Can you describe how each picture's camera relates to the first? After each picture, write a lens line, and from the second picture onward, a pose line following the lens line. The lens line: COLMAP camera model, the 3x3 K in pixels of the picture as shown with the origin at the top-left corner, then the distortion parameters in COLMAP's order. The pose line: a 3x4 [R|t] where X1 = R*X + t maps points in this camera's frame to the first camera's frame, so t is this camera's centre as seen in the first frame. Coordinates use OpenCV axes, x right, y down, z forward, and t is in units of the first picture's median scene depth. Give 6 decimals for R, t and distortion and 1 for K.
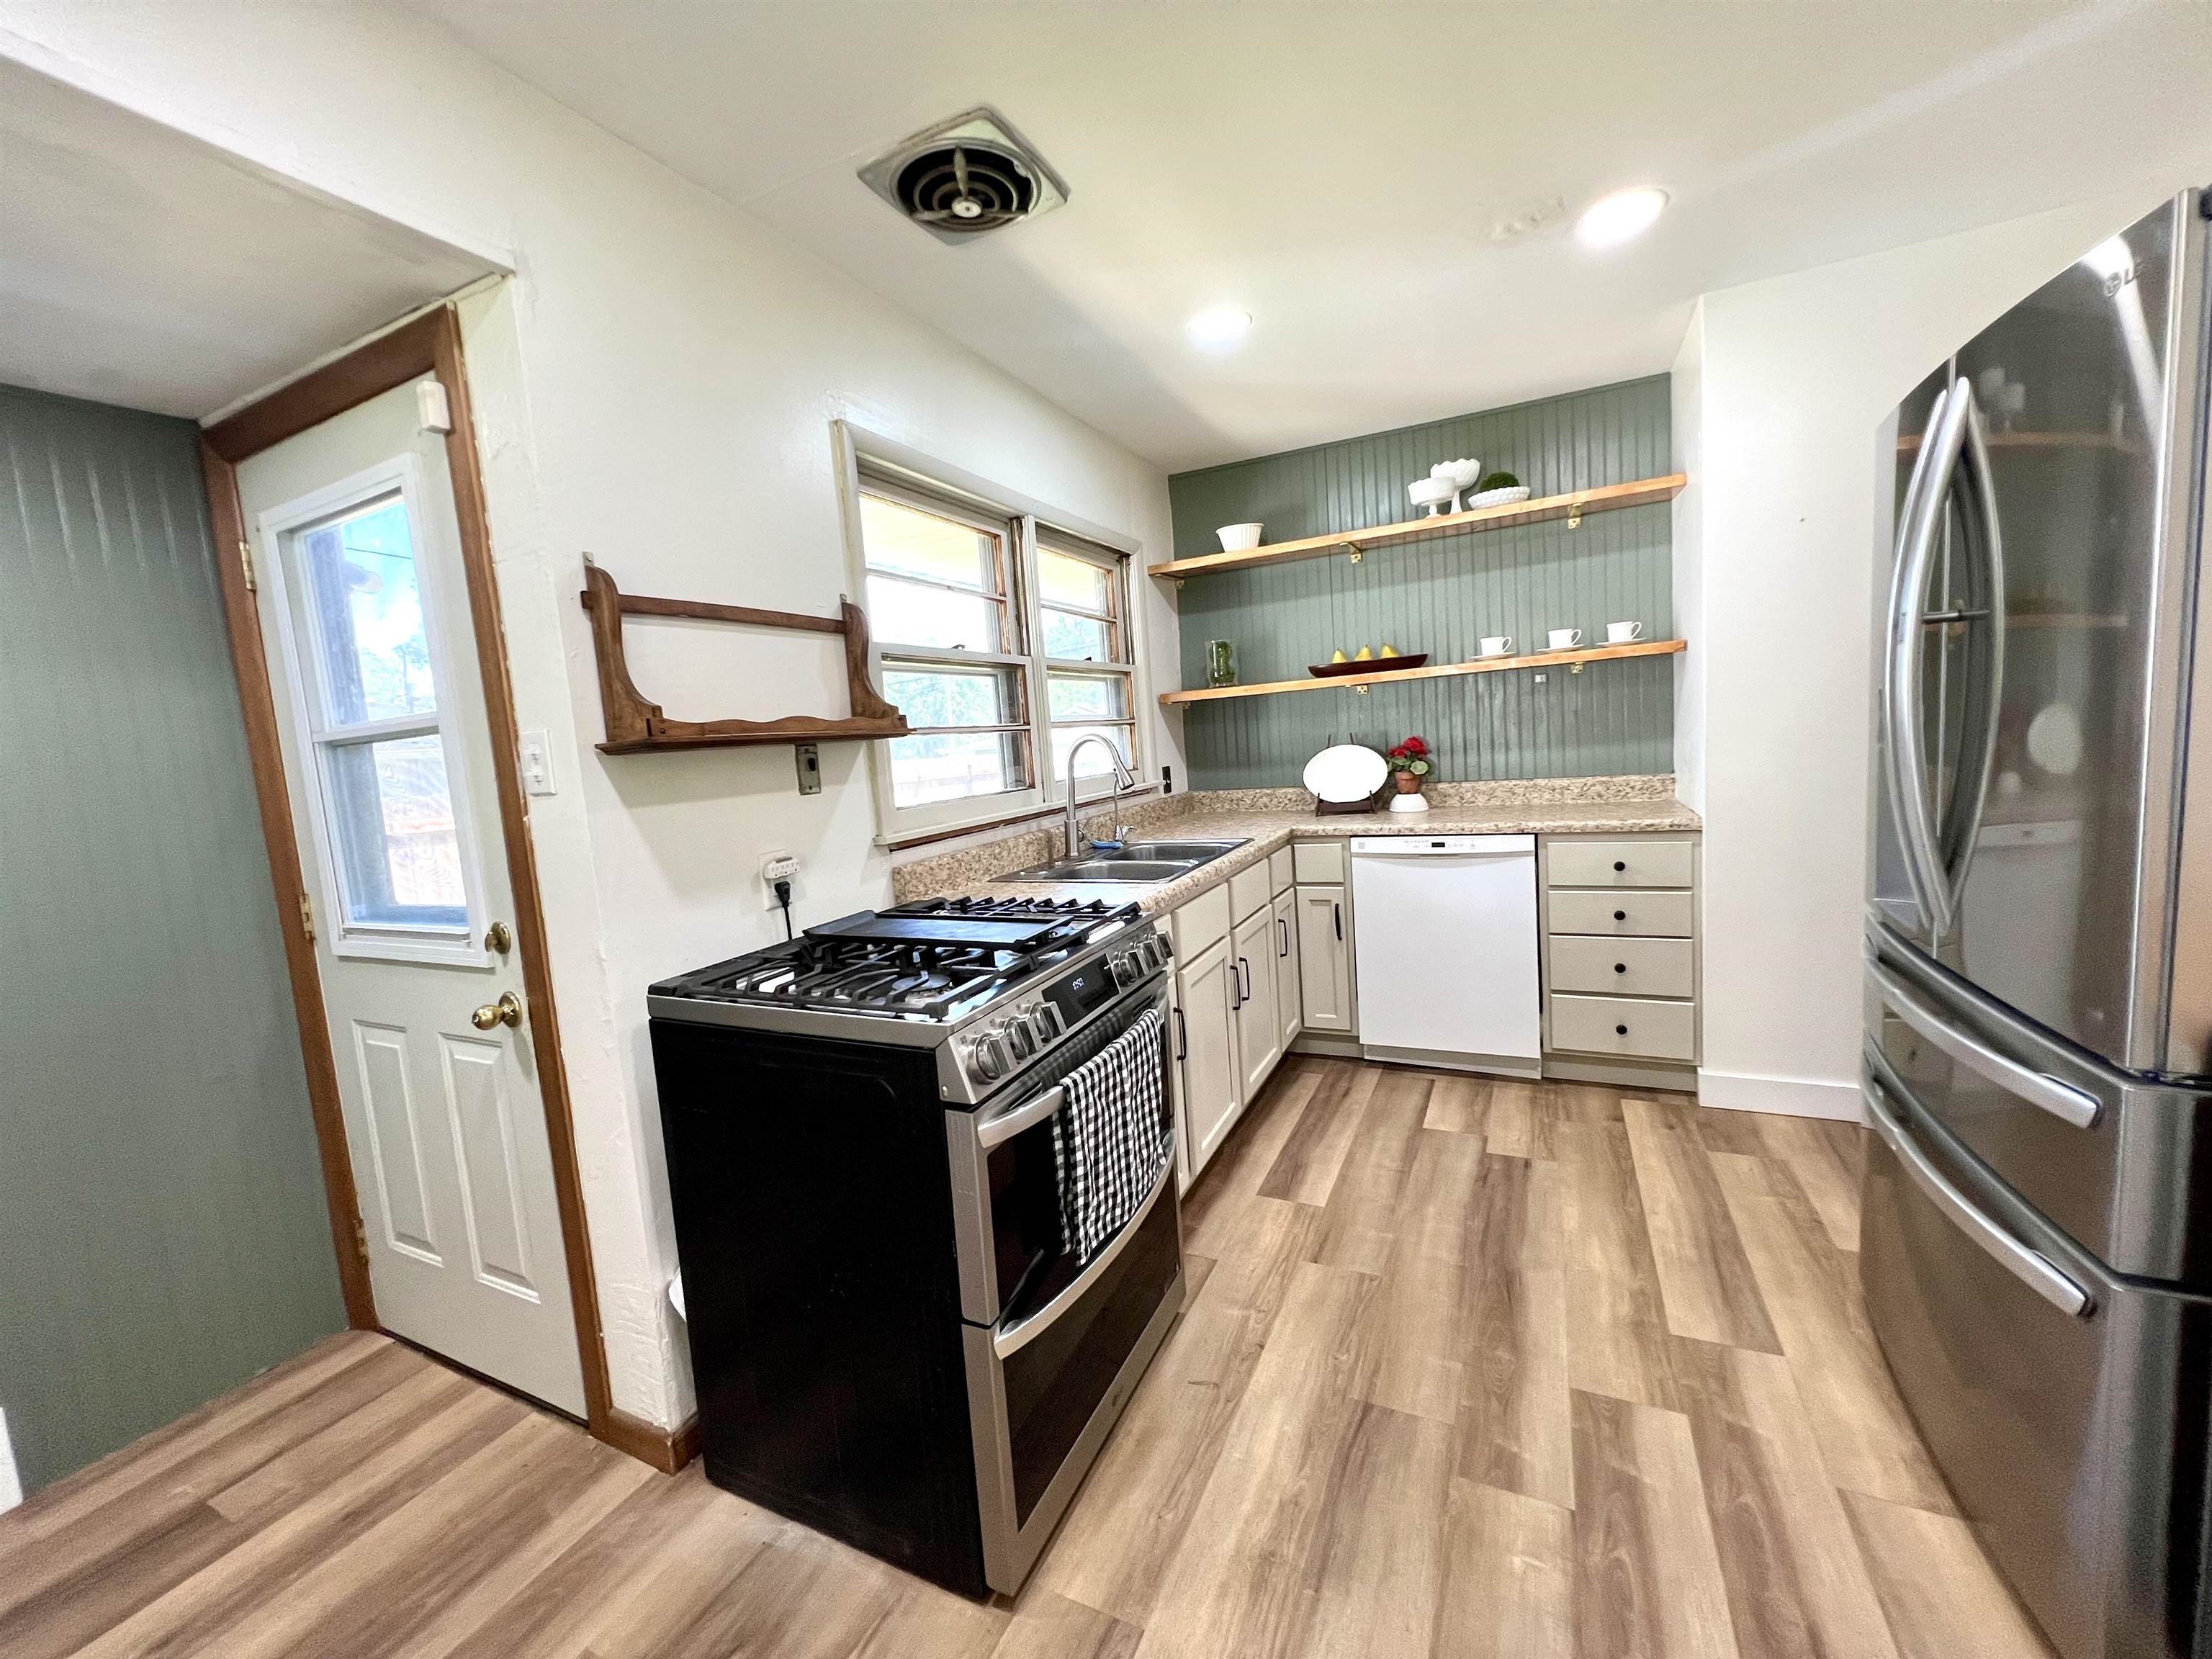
lens RADIAL K [[880.8, 0, 1099.2], [0, 880.8, 822.1], [0, 0, 1]] dist [-0.002025, 0.000333]
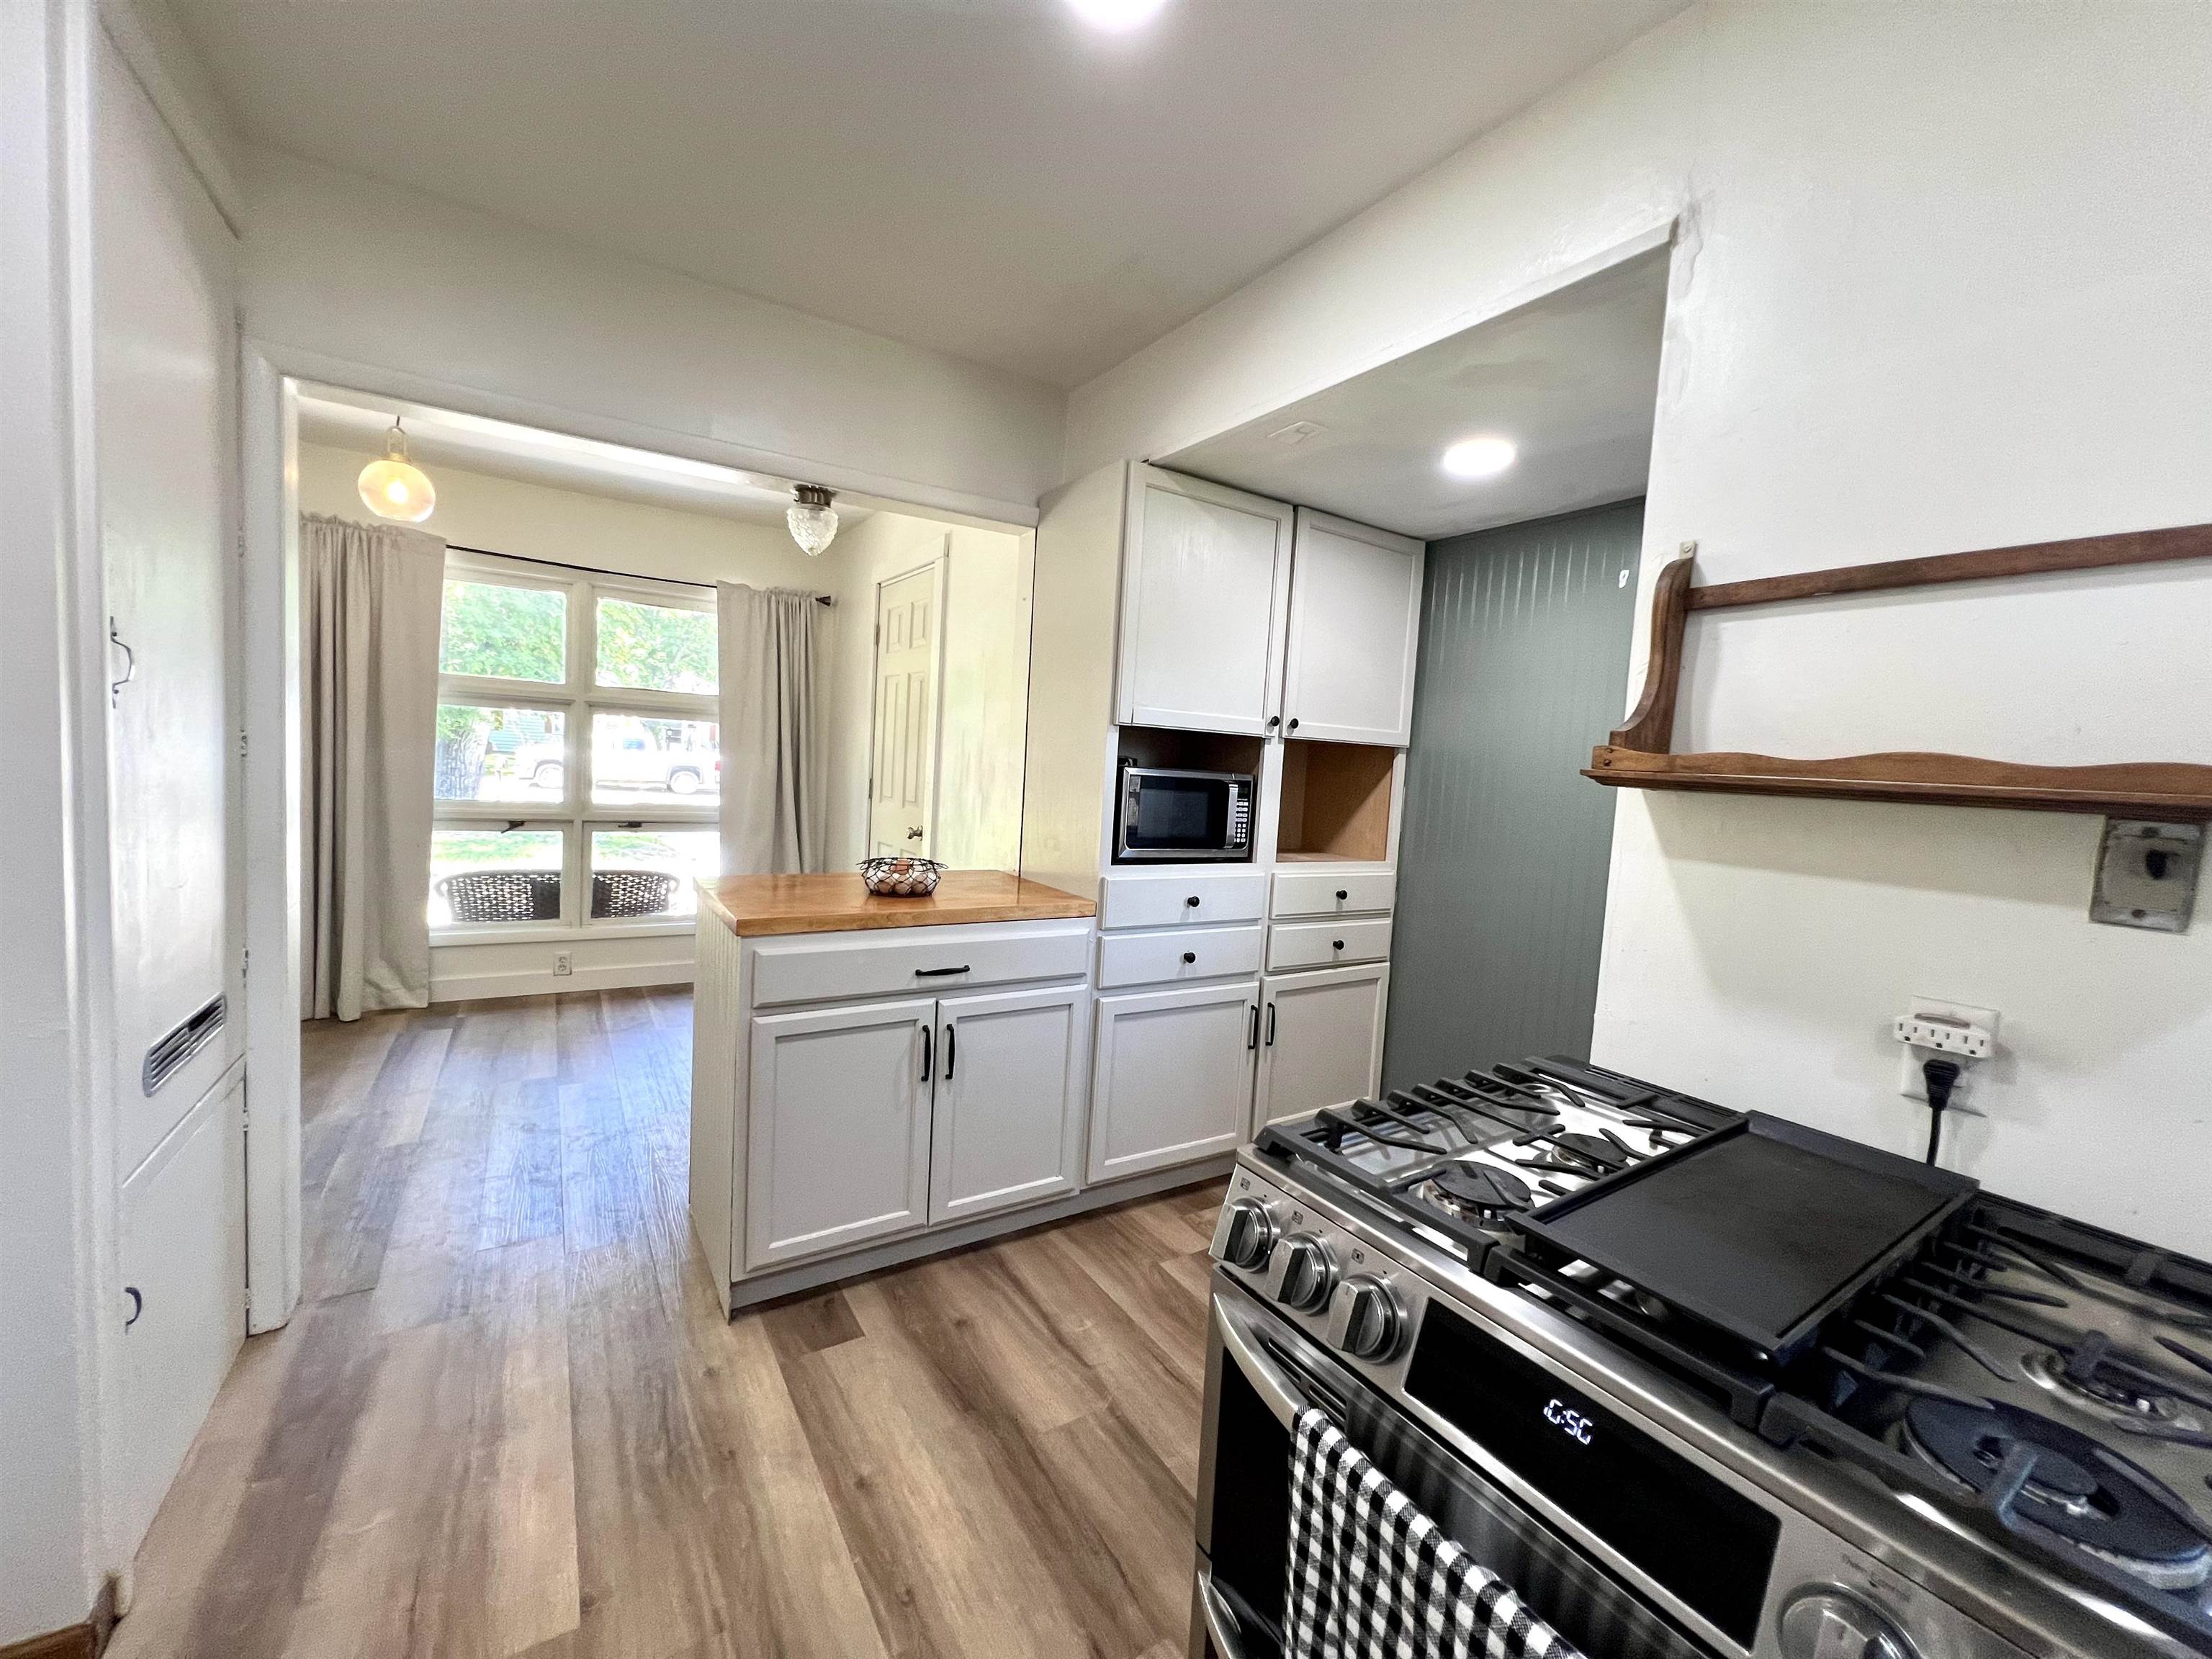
lens RADIAL K [[880.8, 0, 1099.2], [0, 880.8, 822.1], [0, 0, 1]] dist [-0.002025, 0.000333]
pose [[-0.522496, 0.104585, -0.846203, 0.232470], [-0.101073, 0.977854, 0.183264, -0.081469], [0.846630, 0.181283, -0.500354, 0.547262]]
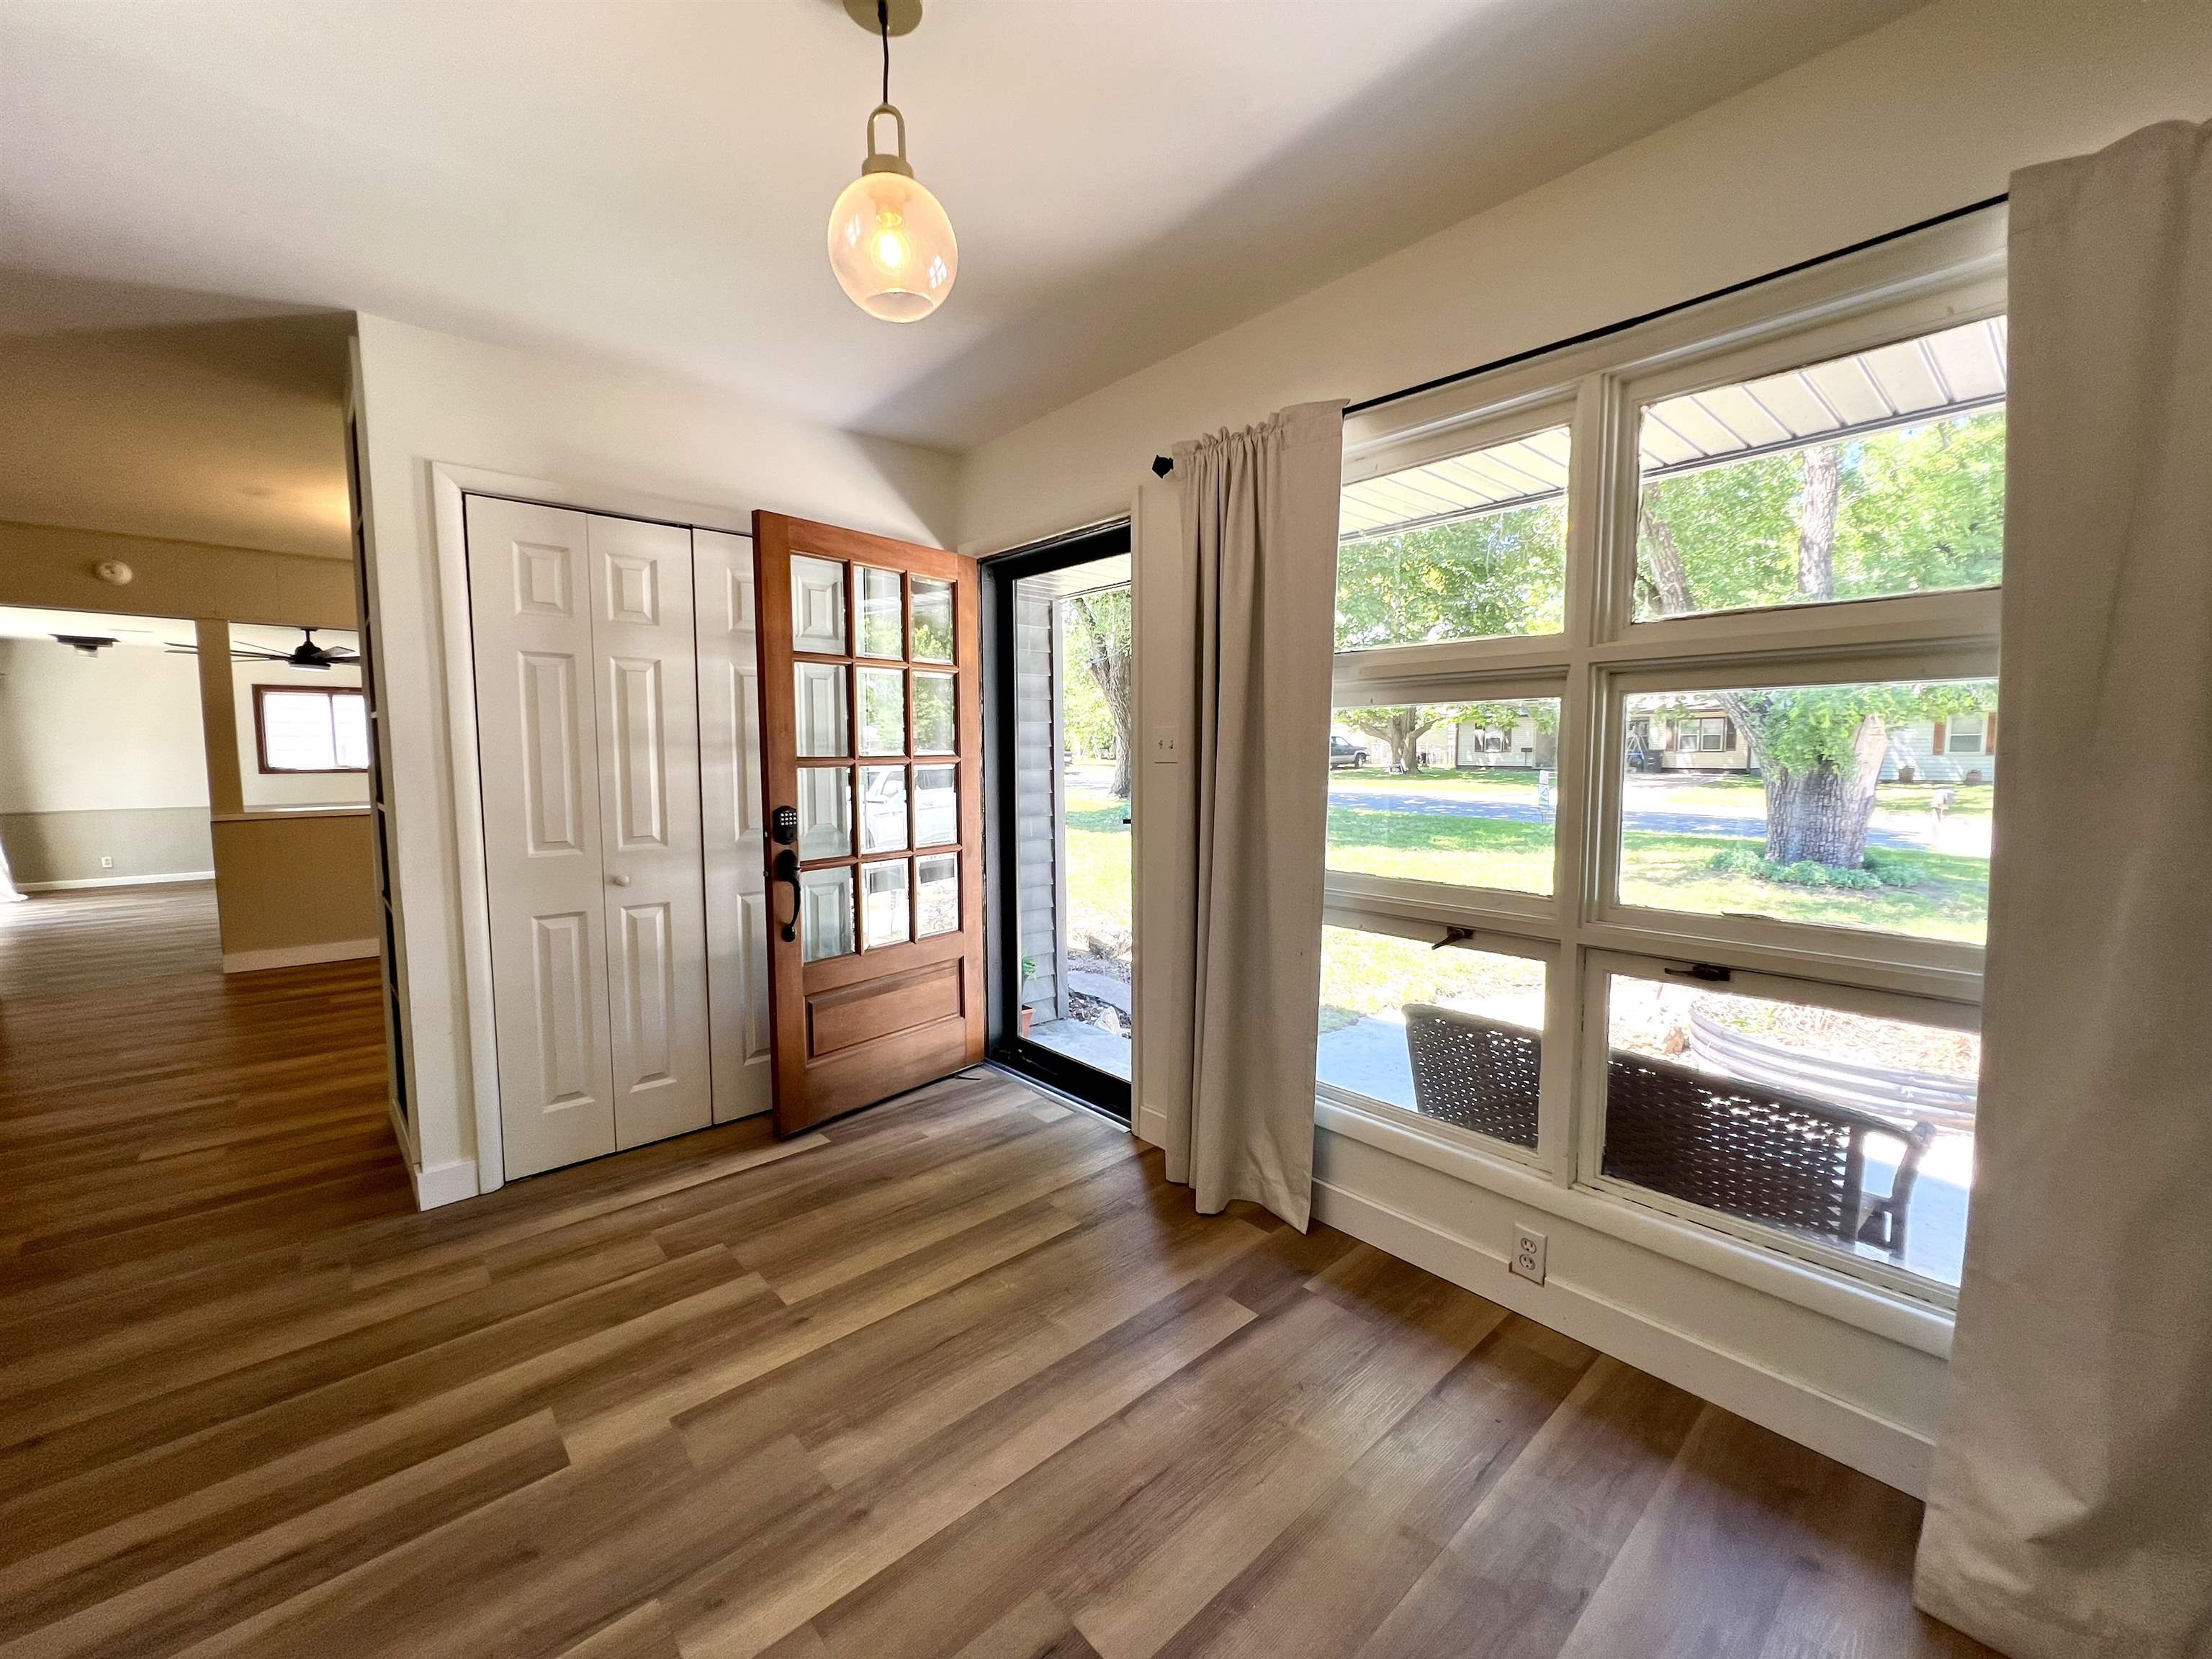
lens RADIAL K [[886.3, 0, 1104.0], [0, 886.3, 814.6], [0, 0, 1]] dist [-0.000236, -0.000041]
pose [[-0.922845, 0.050067, 0.381903, -0.552332], [0.109531, 0.984693, 0.135585, 0.069220], [-0.369269, 0.166954, -0.914203, -0.291922]]
